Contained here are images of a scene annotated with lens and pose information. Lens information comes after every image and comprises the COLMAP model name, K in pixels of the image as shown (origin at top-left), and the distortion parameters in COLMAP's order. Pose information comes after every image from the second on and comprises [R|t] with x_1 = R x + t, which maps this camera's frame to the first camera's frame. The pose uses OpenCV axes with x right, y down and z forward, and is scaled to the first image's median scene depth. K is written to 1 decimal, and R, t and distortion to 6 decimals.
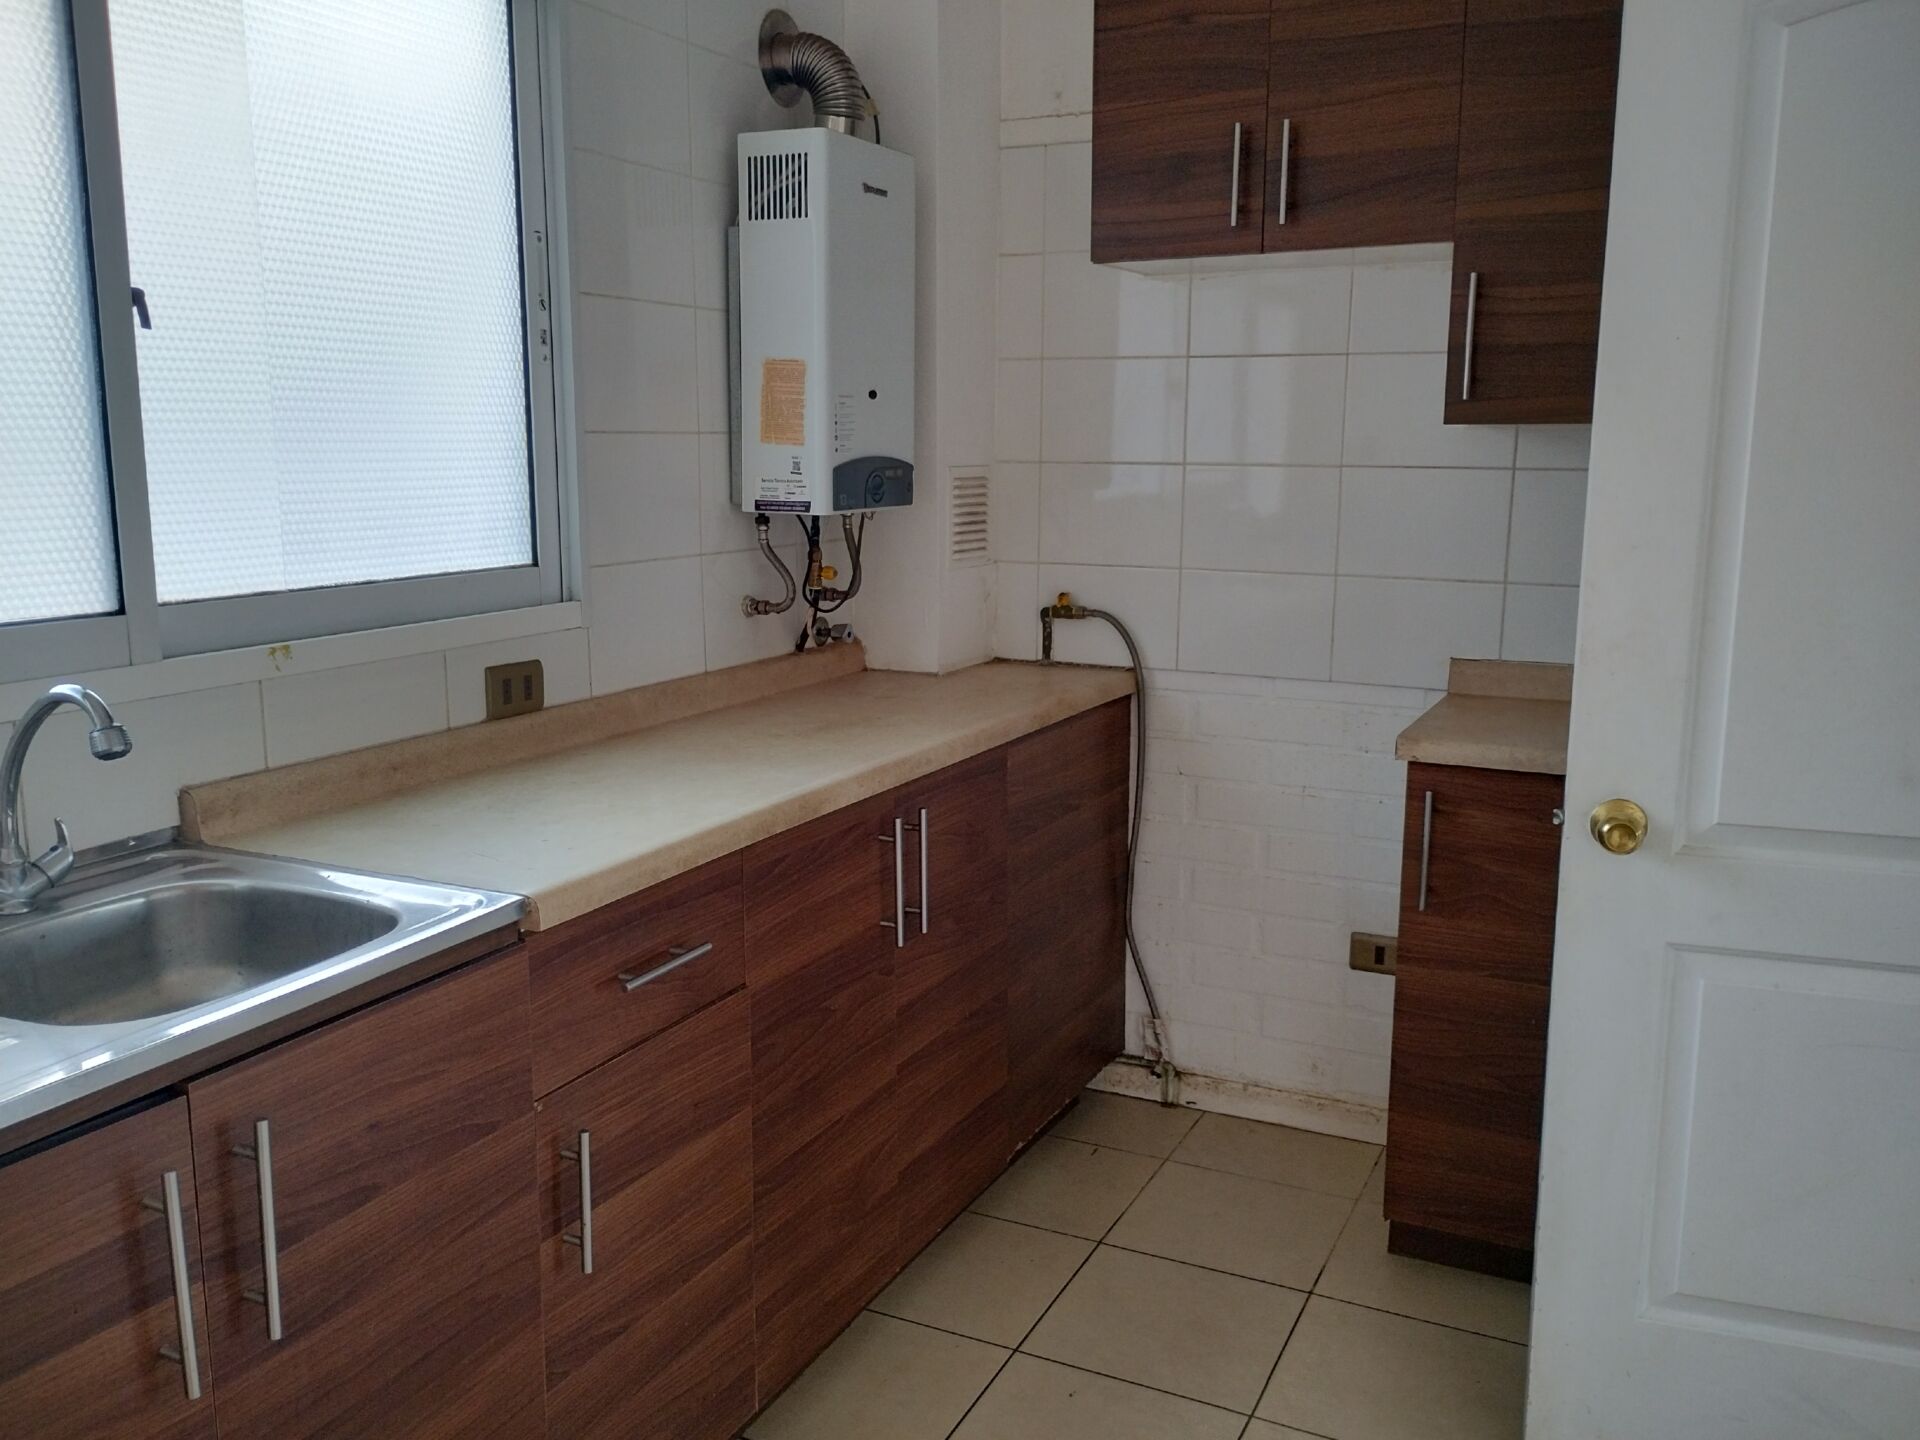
lens RADIAL K [[1589.6, 0, 957.9], [0, 1589.6, 721.7], [0, 0, 1]] dist [0.052807, -0.062991]
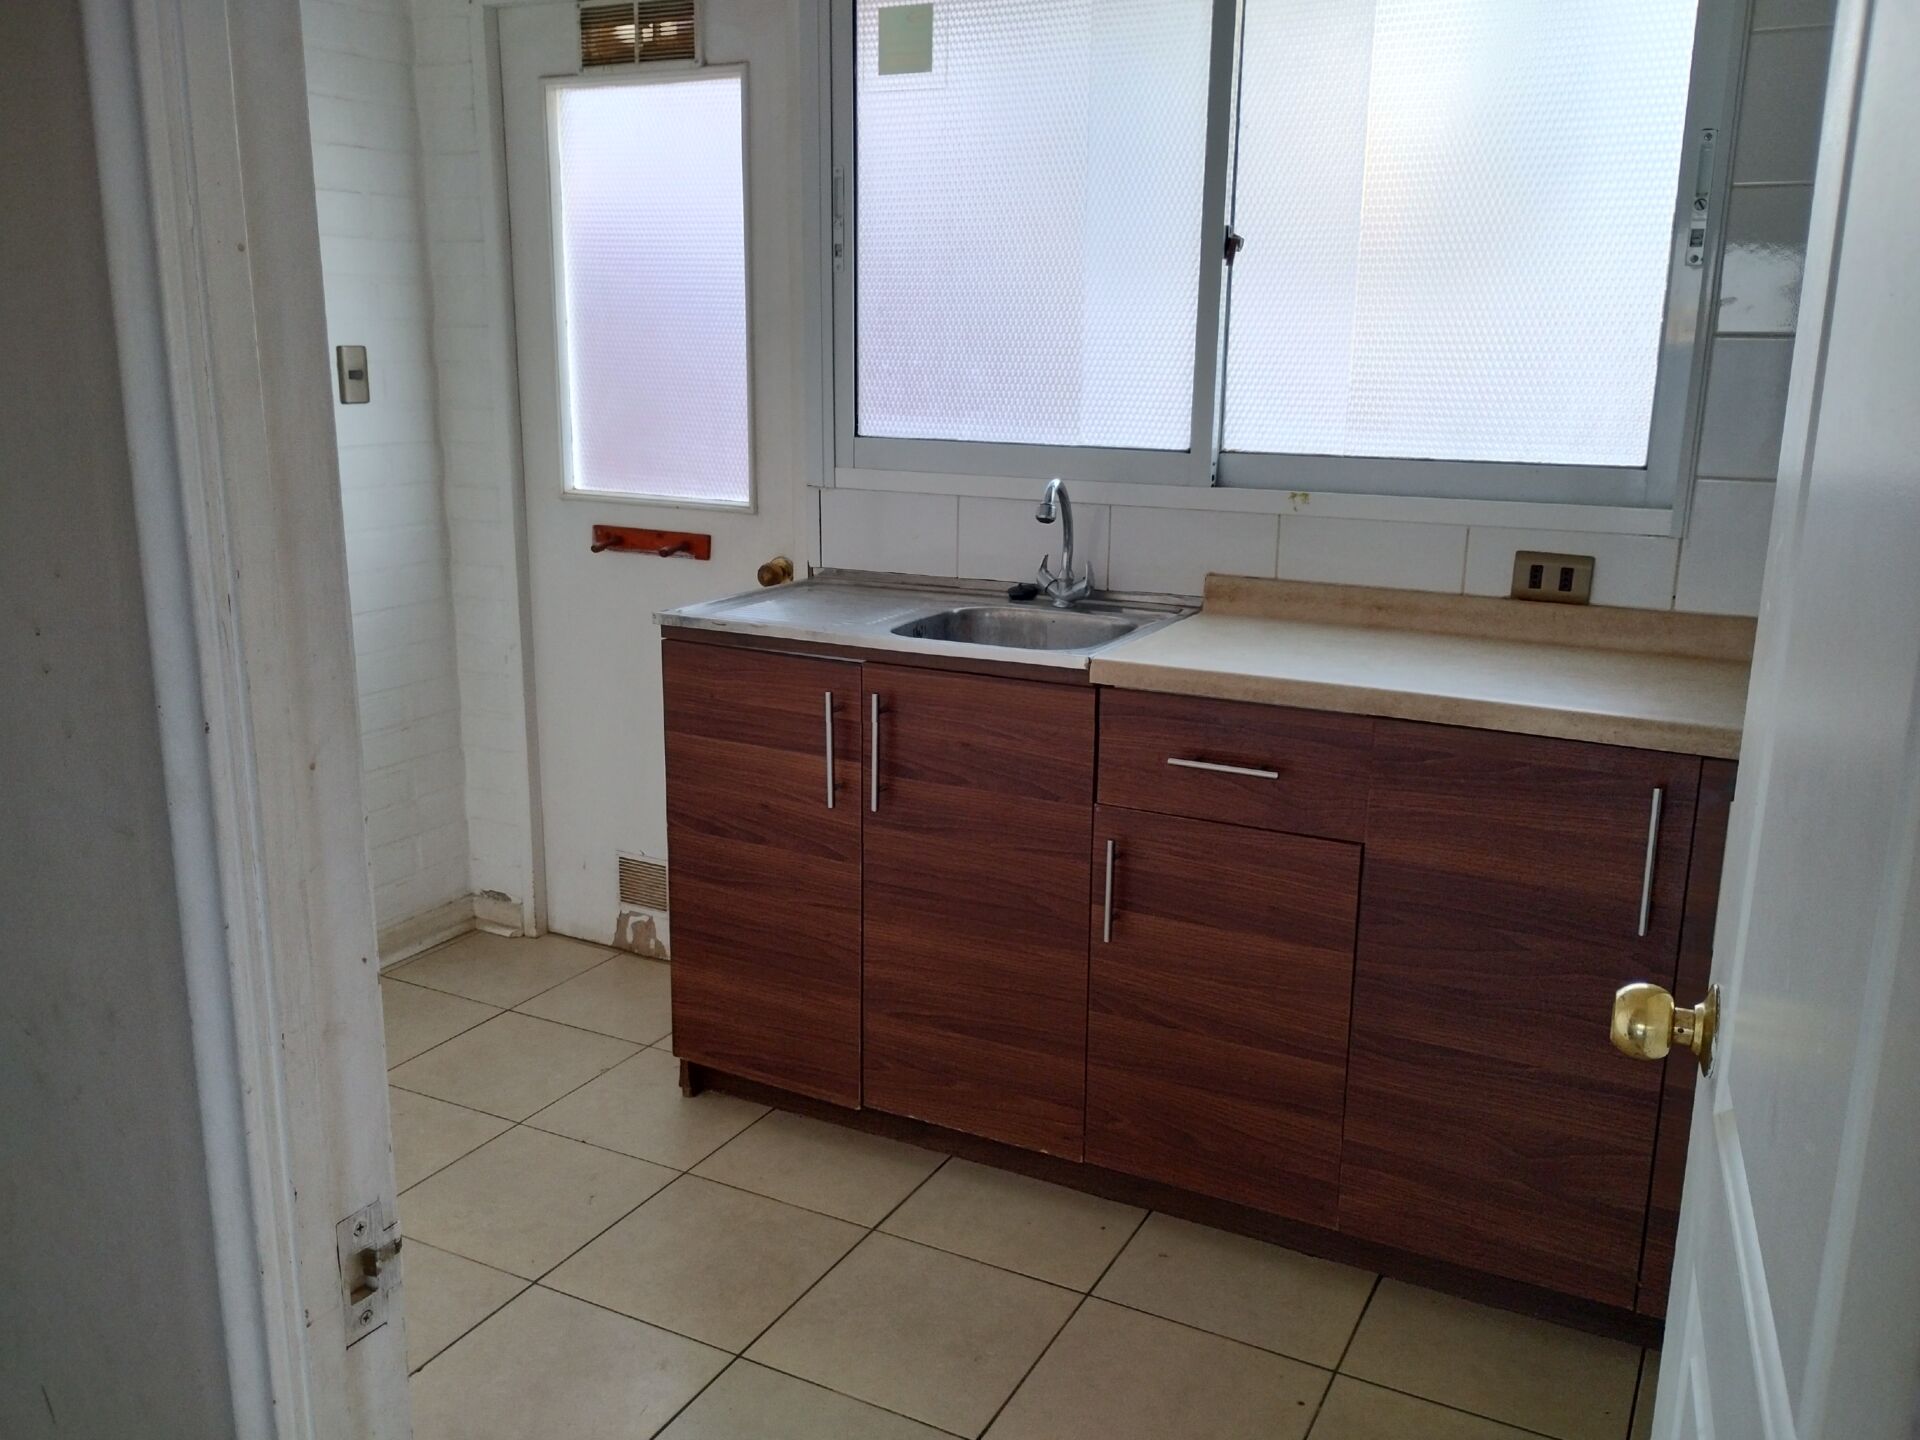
lens RADIAL K [[1589.6, 0, 958.3], [0, 1589.6, 716.7], [0, 0, 1]] dist [0.052807, -0.062991]
pose [[-0.037279, 0.229249, -0.972654, 0.959934], [-0.187667, 0.954406, 0.232141, -0.125985], [0.981525, 0.191189, 0.007443, 0.733352]]
